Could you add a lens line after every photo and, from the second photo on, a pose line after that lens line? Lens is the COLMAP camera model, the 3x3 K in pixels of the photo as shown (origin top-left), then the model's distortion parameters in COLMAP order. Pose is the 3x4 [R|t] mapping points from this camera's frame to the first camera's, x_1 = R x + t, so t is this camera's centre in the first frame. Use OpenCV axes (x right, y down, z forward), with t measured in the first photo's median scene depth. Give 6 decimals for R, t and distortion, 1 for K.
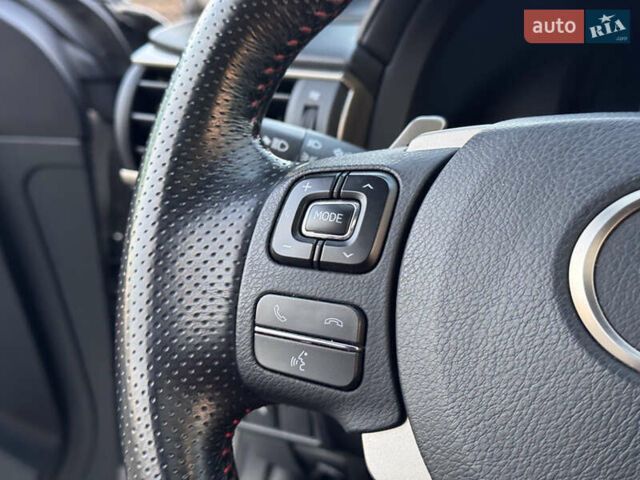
lens RADIAL K [[906.9, 0, 320.0], [0, 906.9, 240.0], [0, 0, 1]] dist [0.151248, -0.103453]
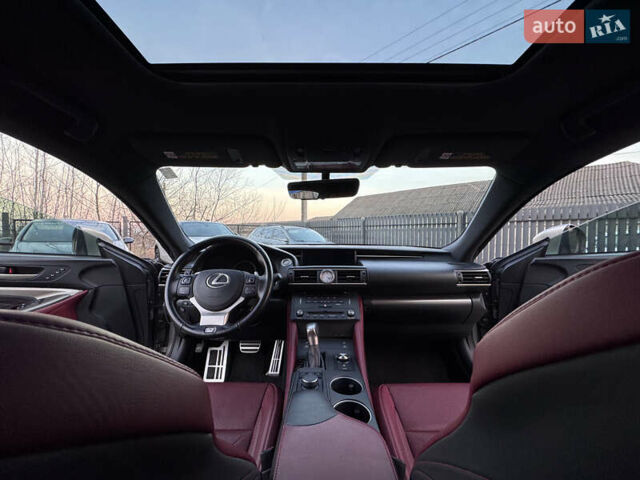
lens RADIAL K [[253.5, 0, 318.7], [0, 253.5, 240.6], [0, 0, 1]] dist [-0.000509, -0.000152]
pose [[0.910330, -0.003081, 0.413872, 0.188262], [0.131237, 0.950519, -0.281584, 0.580459], [-0.392526, 0.310650, 0.865691, -2.408409]]
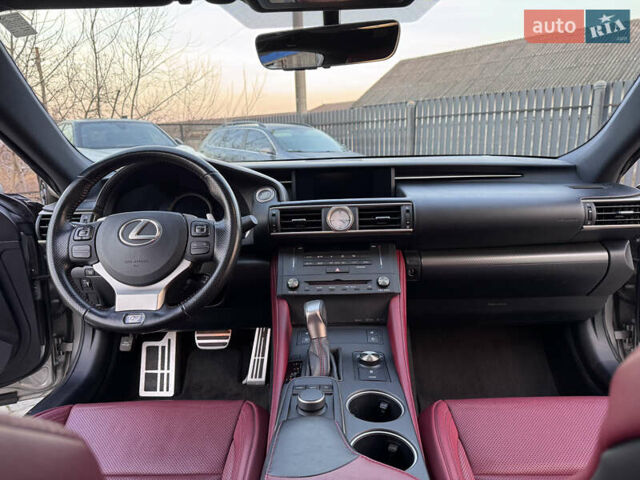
lens RADIAL K [[449.4, 0, 317.9], [0, 449.4, 242.1], [0, 0, 1]] dist [0.055129, -0.069932]
pose [[0.920391, -0.111421, 0.374788, 0.297261], [0.154896, 0.984017, -0.087849, 0.529857], [-0.359009, 0.138909, 0.922939, -2.315385]]
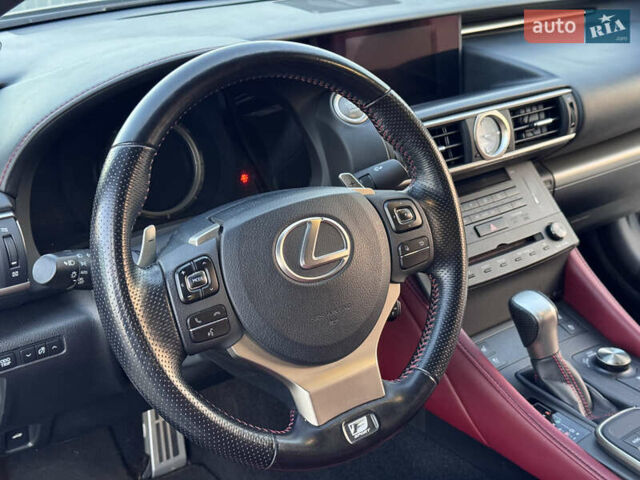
lens RADIAL K [[906.9, 0, 320.0], [0, 906.9, 240.0], [0, 0, 1]] dist [0.151248, -0.103453]
pose [[0.459731, -0.357840, 0.812772, -1.780964], [0.257292, 0.929640, 0.263760, -0.680503], [-0.849969, 0.087861, 0.519454, -0.605789]]
